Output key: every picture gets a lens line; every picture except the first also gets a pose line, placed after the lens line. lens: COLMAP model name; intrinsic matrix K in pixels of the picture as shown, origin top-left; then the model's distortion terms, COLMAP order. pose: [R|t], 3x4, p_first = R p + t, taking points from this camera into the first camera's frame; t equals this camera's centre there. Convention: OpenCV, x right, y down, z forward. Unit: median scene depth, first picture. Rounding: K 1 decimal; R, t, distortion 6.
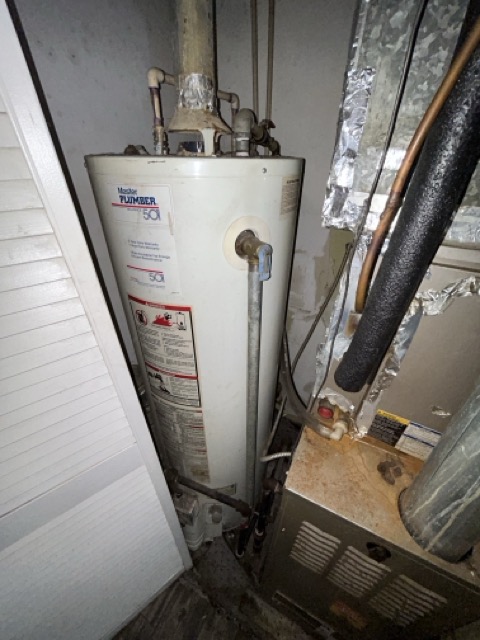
lens RADIAL K [[261.1, 0, 241.5], [0, 261.1, 319.4], [0, 0, 1]] dist [0.002425, -0.000127]
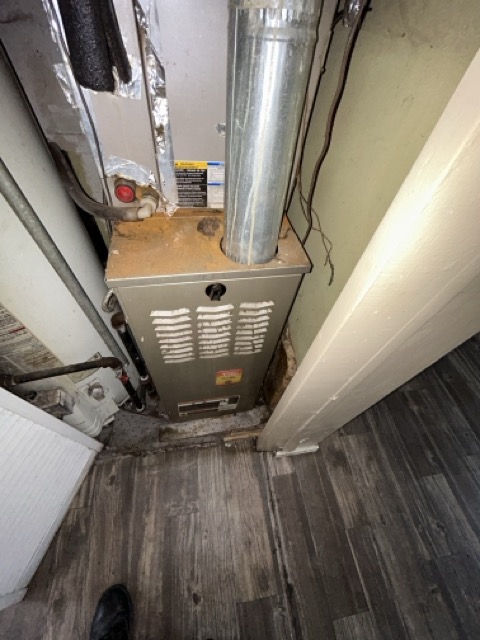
lens RADIAL K [[261.1, 0, 239.5], [0, 261.1, 319.2], [0, 0, 1]] dist [0.002425, -0.000127]
pose [[0.797153, -0.458229, 0.393159, 0.073462], [0.279571, 0.857285, 0.432323, 0.309783], [-0.535152, -0.234712, 0.811494, 0.034891]]
